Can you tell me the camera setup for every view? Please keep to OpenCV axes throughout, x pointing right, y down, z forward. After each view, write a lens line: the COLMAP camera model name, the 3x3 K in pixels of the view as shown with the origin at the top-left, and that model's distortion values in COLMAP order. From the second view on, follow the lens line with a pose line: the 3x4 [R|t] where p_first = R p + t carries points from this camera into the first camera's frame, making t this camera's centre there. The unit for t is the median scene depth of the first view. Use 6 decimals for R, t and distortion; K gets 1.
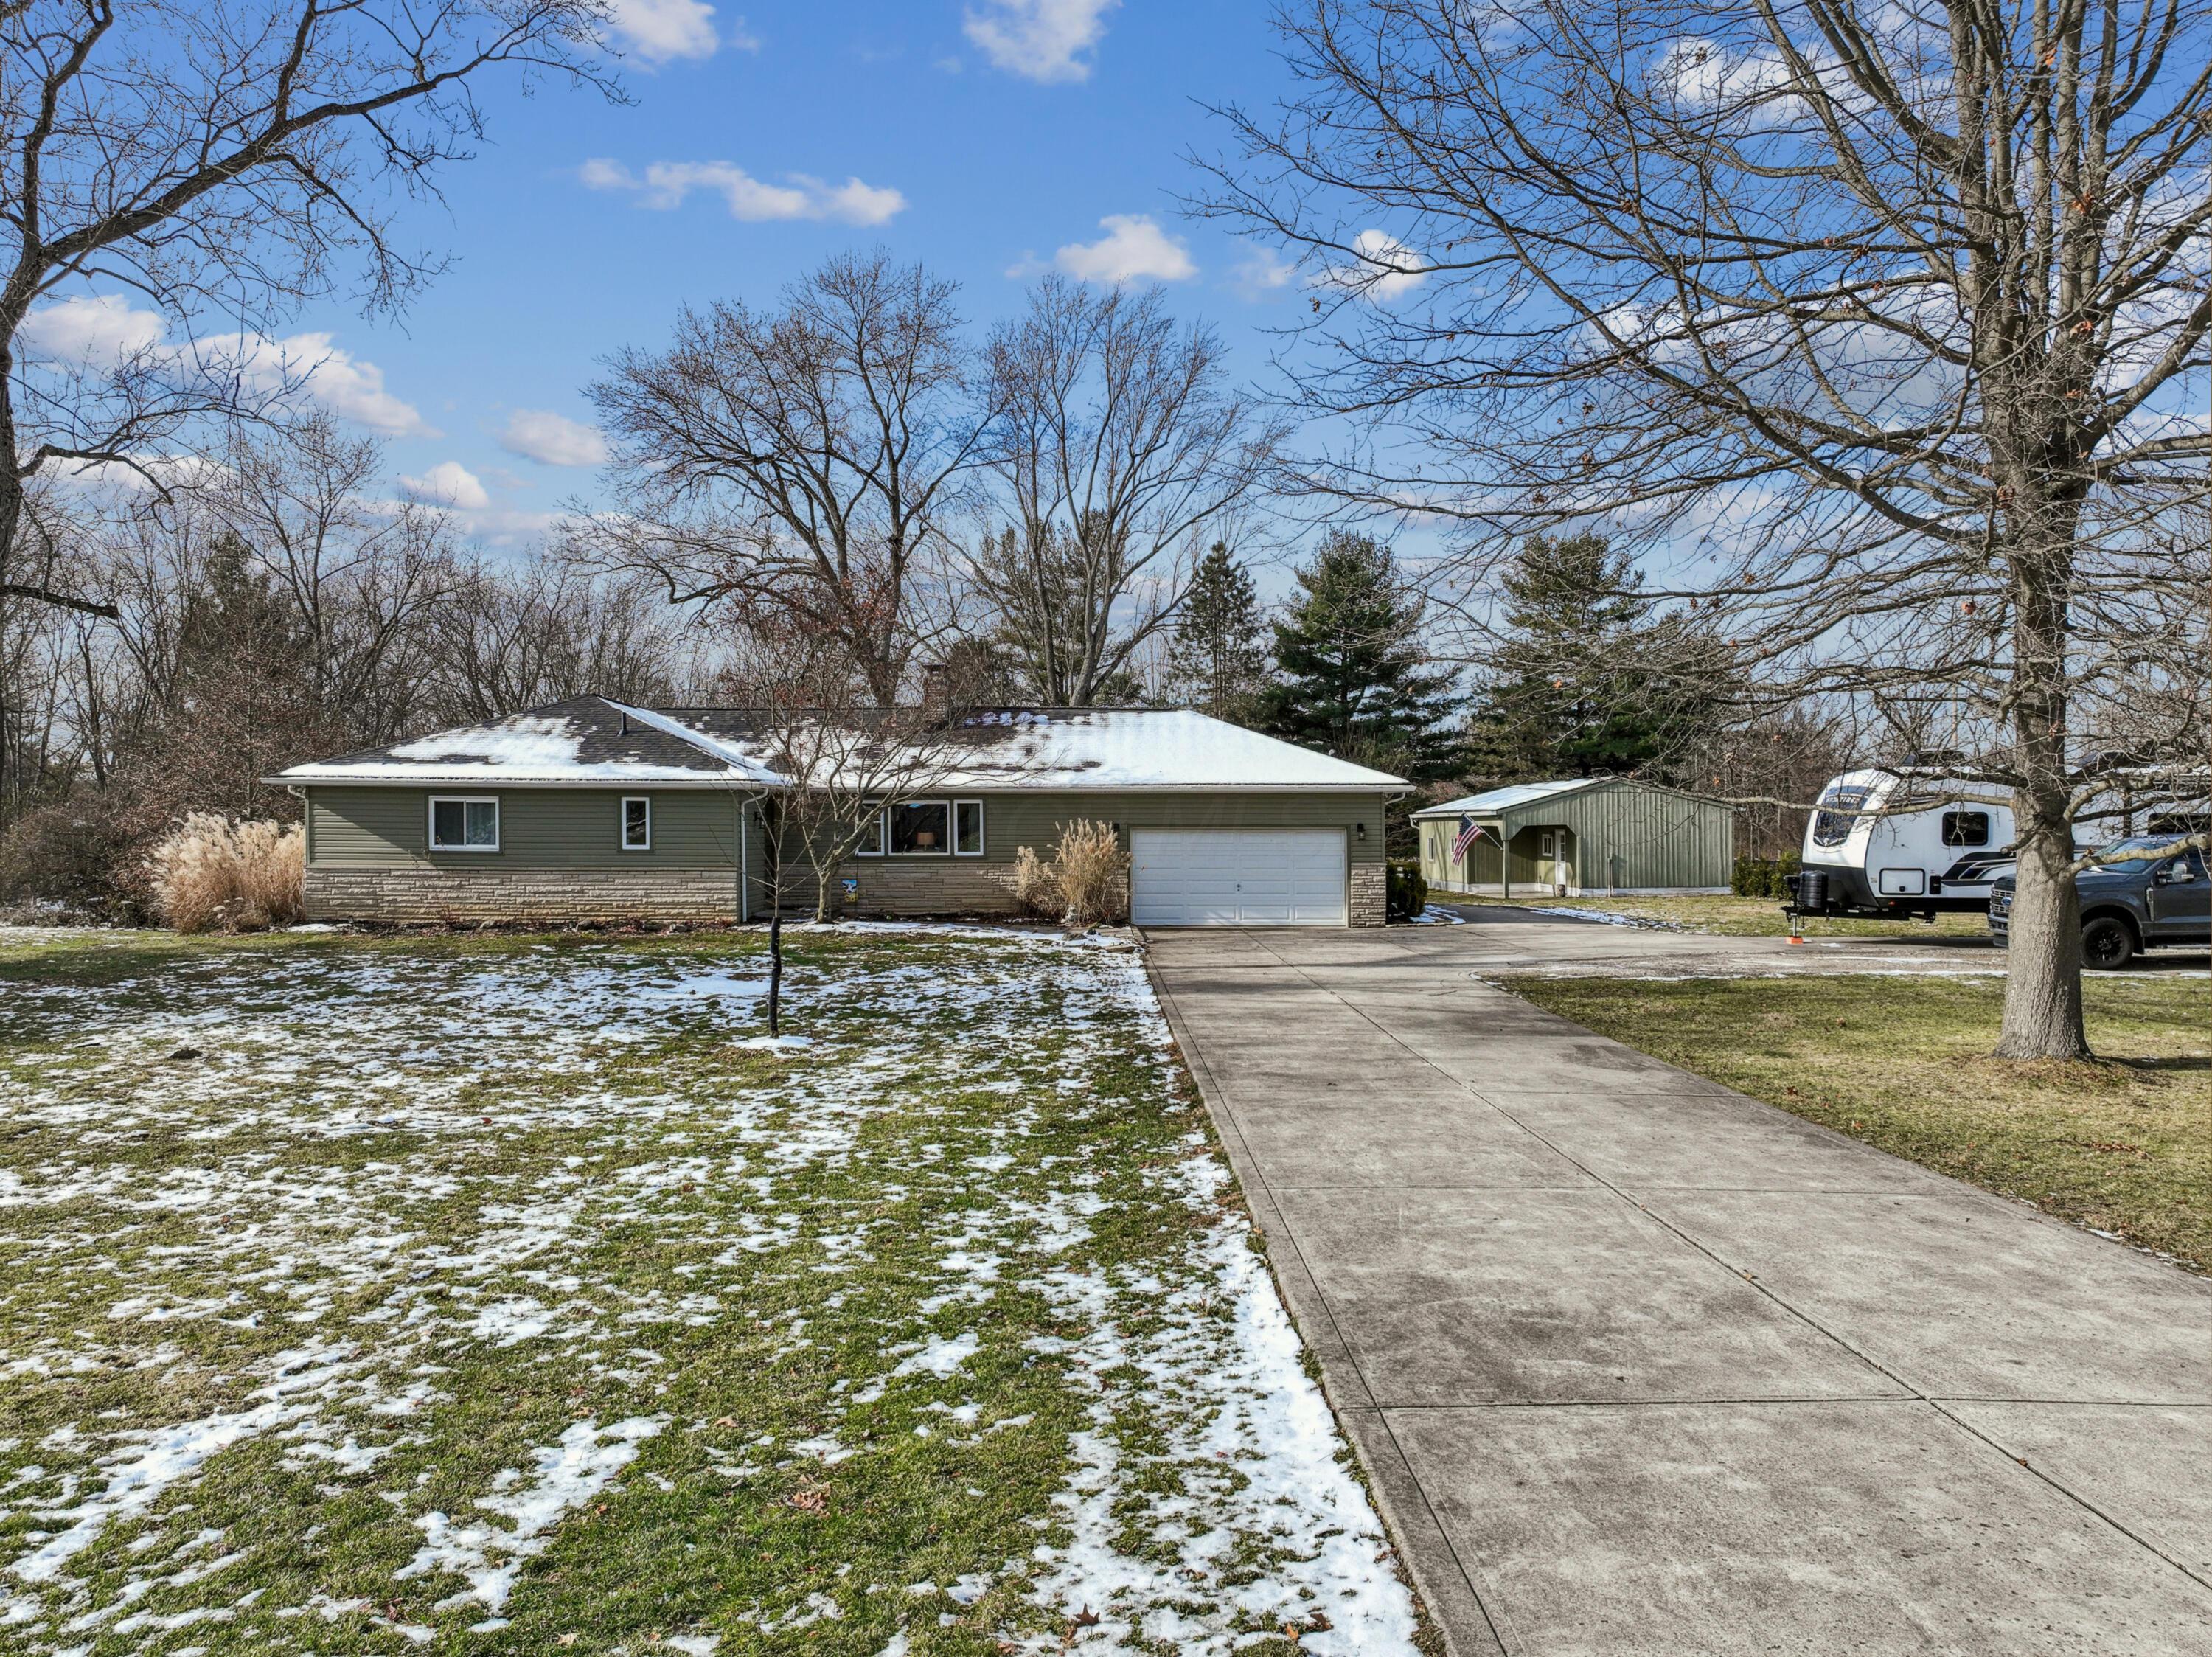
lens RADIAL K [[1627.2, 0, 1122.1], [0, 1627.2, 815.8], [0, 0, 1]] dist [-0.003477, 0.011610]
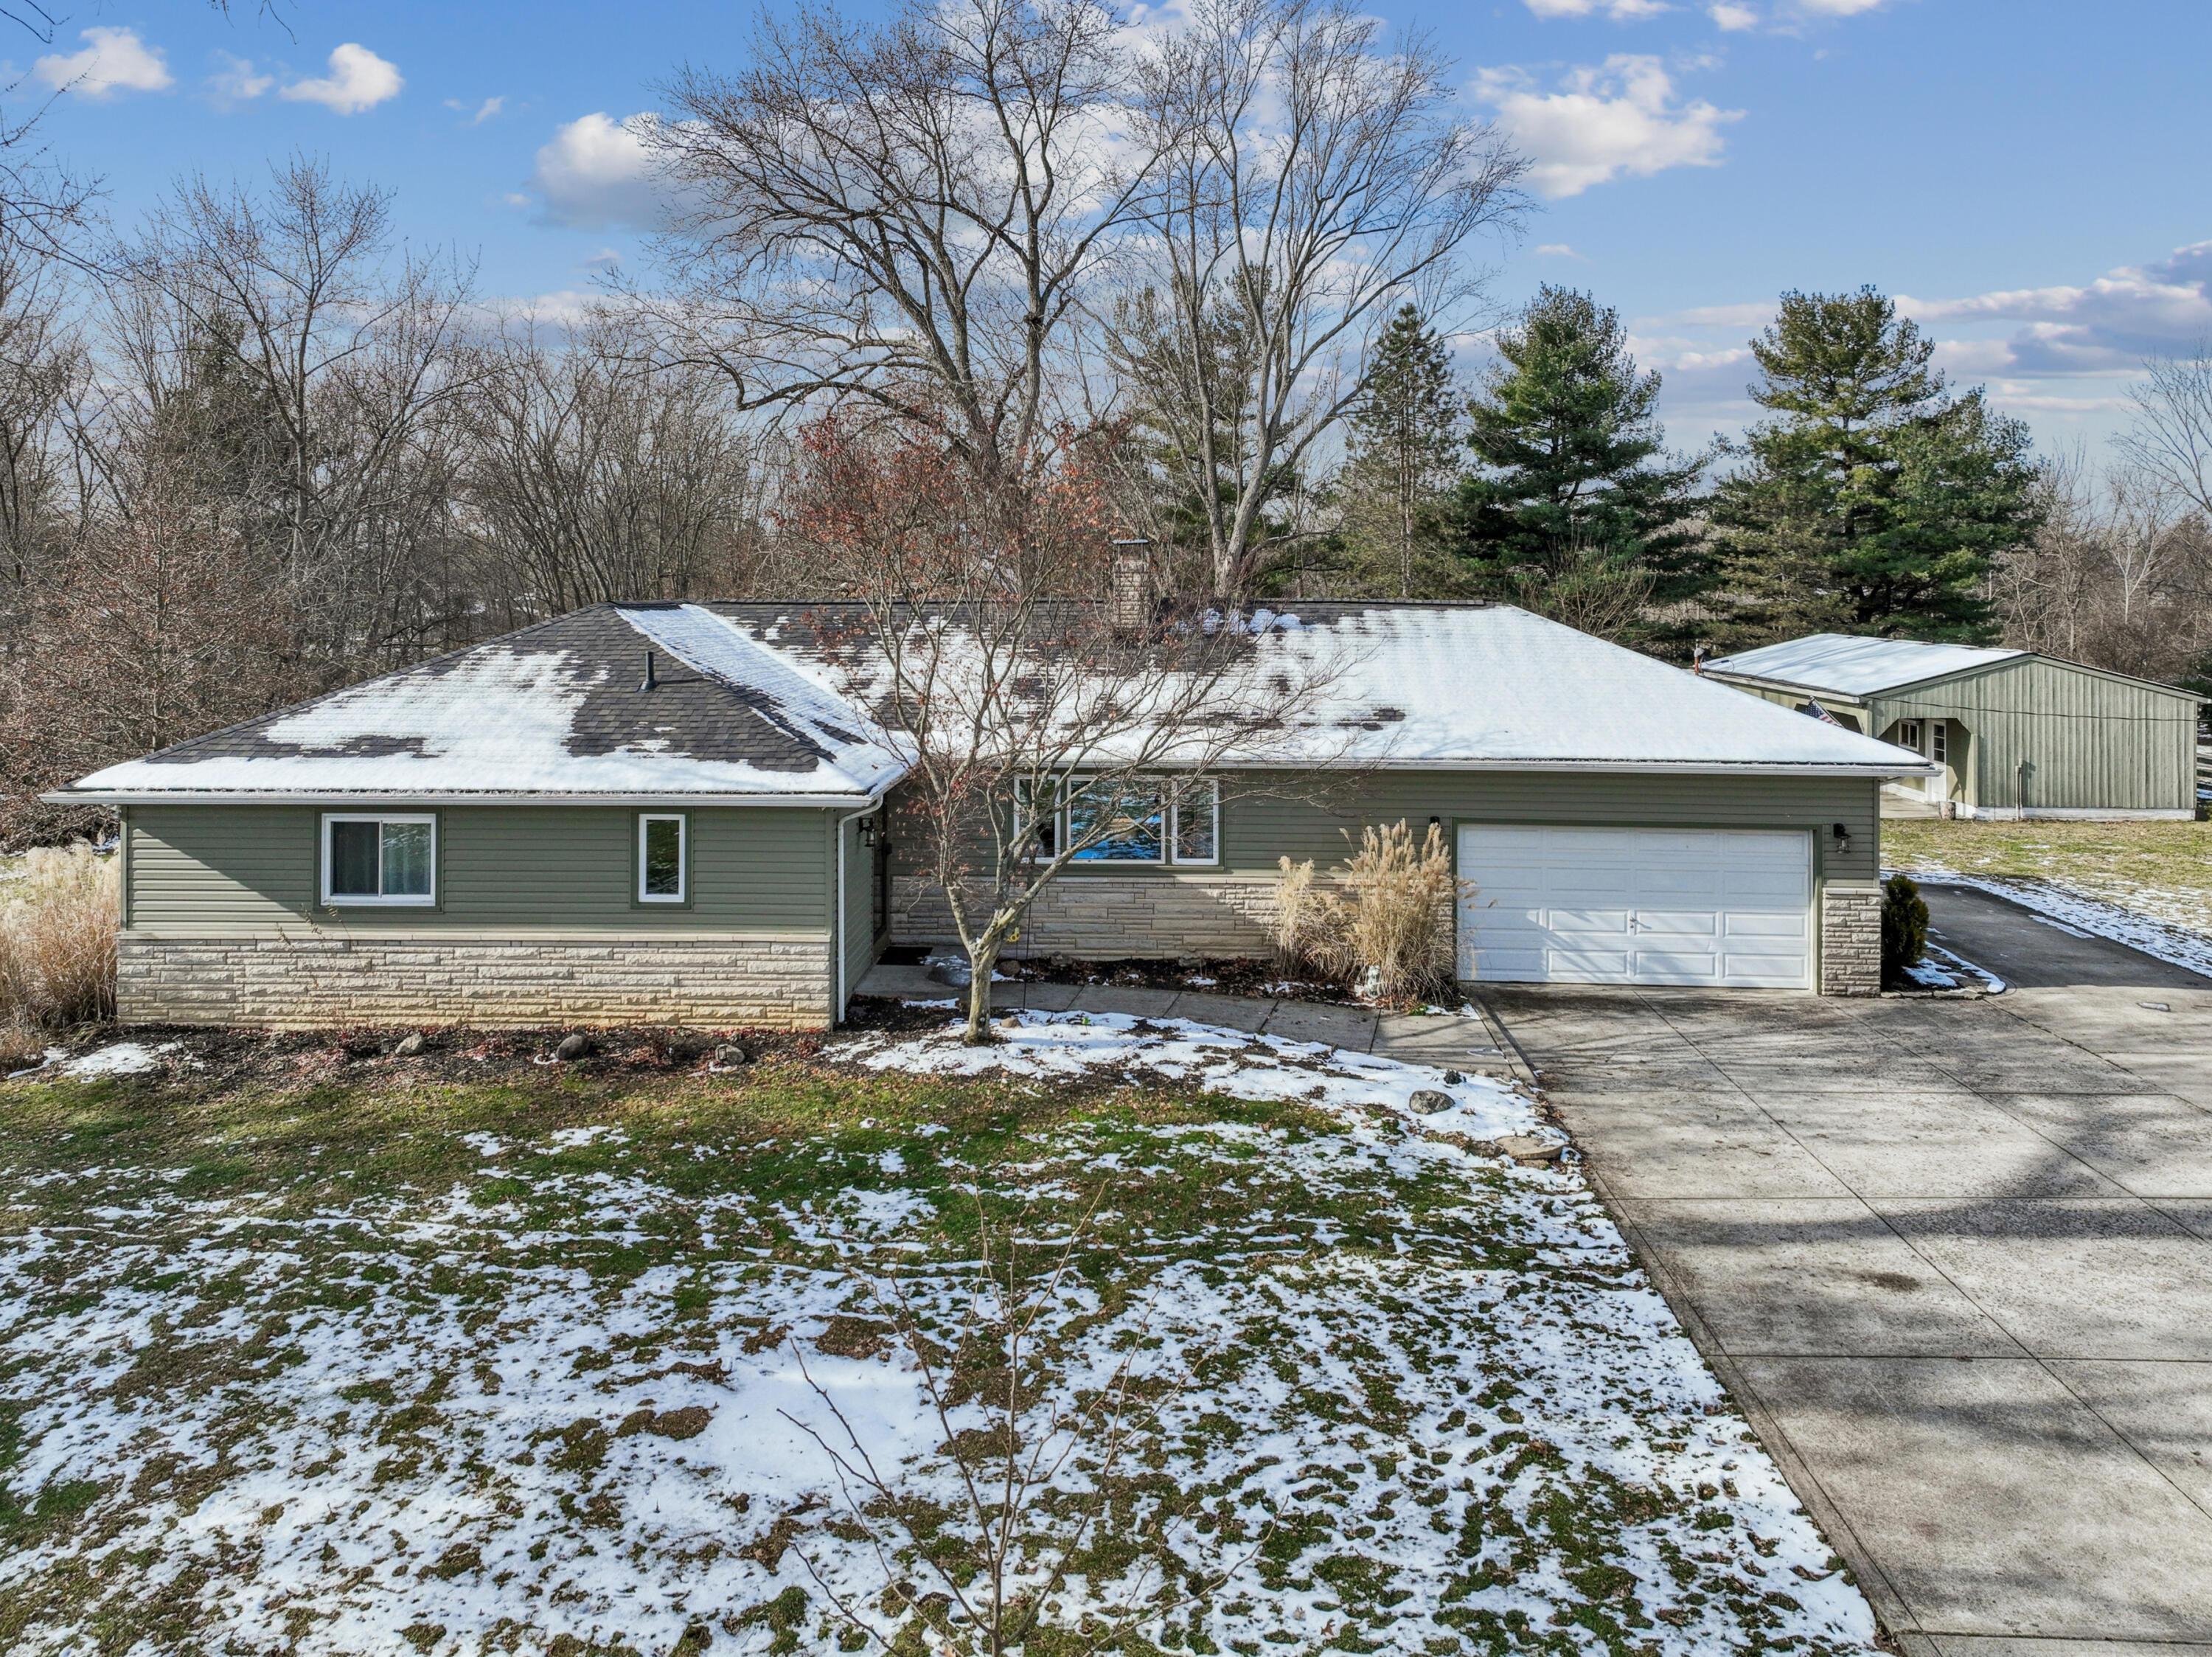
lens RADIAL K [[1627.2, 0, 1092.3], [0, 1627.2, 618.0], [0, 0, 1]] dist [-0.003477, 0.011610]
pose [[0.997508, 0.008611, -0.070027, -0.060829], [-0.005856, 0.999204, 0.039452, -0.063672], [0.070311, -0.038944, 0.996765, 0.252332]]
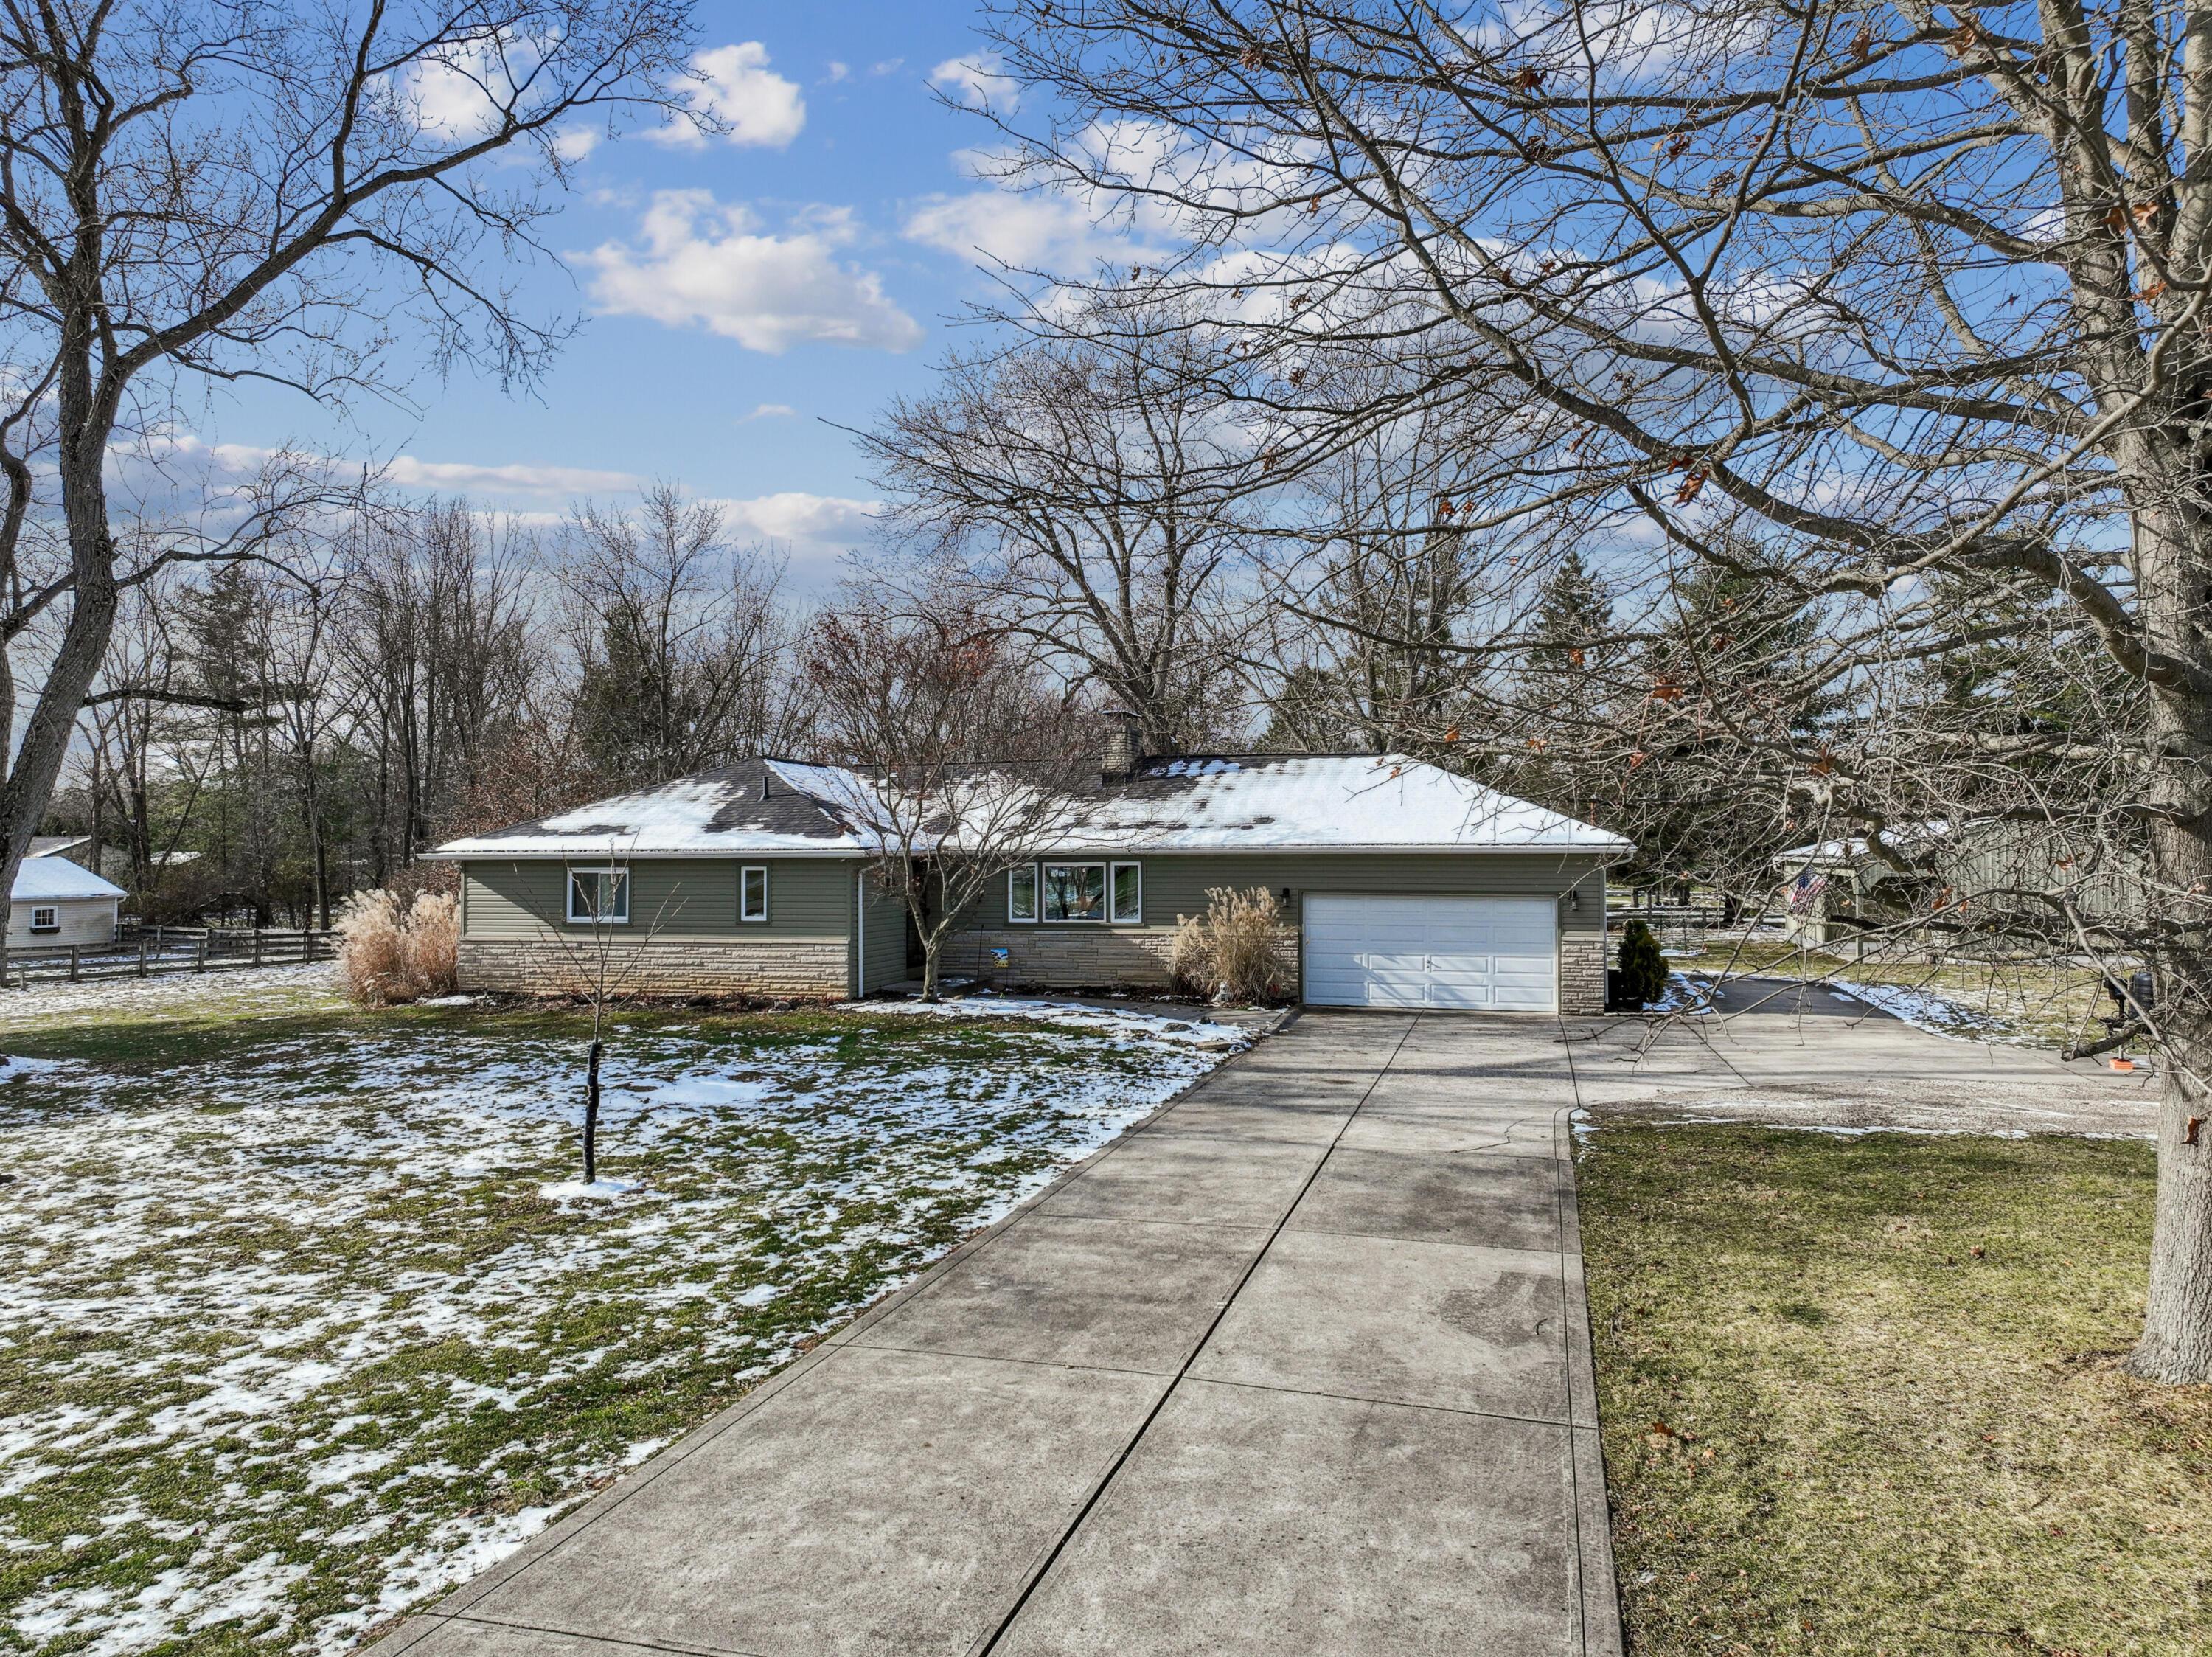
lens RADIAL K [[1546.3, 0, 1105.4], [0, 1546.3, 881.4], [0, 0, 1]] dist [0.000765, 0.014855]
pose [[0.954875, 0.004721, -0.296970, 0.102385], [0.005927, 0.999372, 0.034944, -0.019713], [0.296948, -0.035127, 0.954247, 0.111592]]
